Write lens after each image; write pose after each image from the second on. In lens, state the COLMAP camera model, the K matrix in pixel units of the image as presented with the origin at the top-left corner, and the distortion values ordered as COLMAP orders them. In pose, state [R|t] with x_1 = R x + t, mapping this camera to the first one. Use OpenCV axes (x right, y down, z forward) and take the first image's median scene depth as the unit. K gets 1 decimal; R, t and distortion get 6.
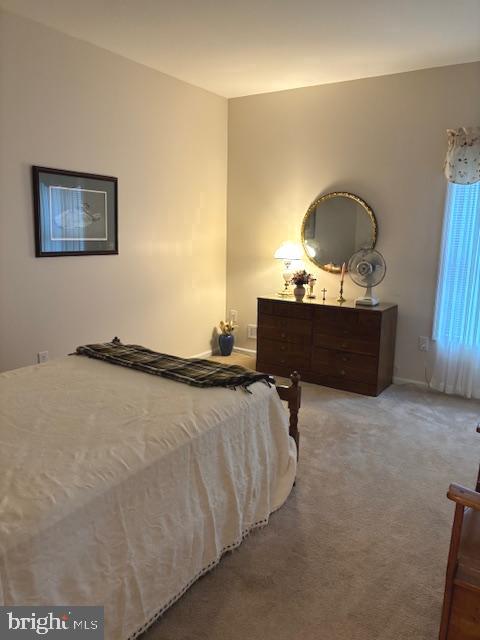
lens RADIAL K [[480.3, 0, 242.7], [0, 480.3, 321.5], [0, 0, 1]] dist [0.057253, -0.052443]
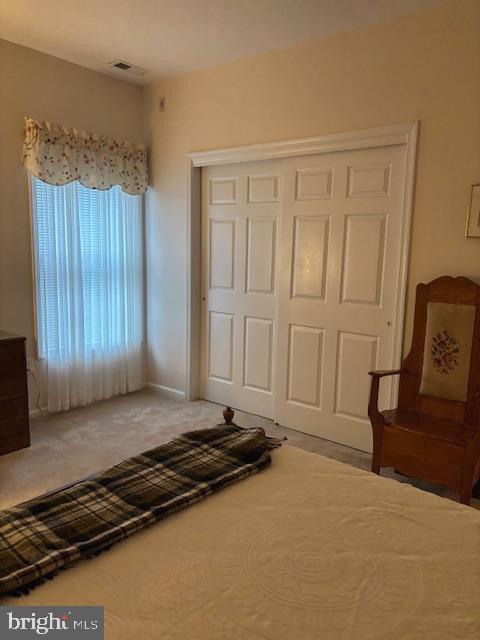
lens RADIAL K [[480.3, 0, 242.7], [0, 480.3, 321.5], [0, 0, 1]] dist [0.057253, -0.052443]
pose [[0.108238, -0.173640, 0.978843, -0.456505], [0.170208, 0.973325, 0.153841, -0.110873], [-0.979446, 0.149956, 0.134905, 0.564908]]
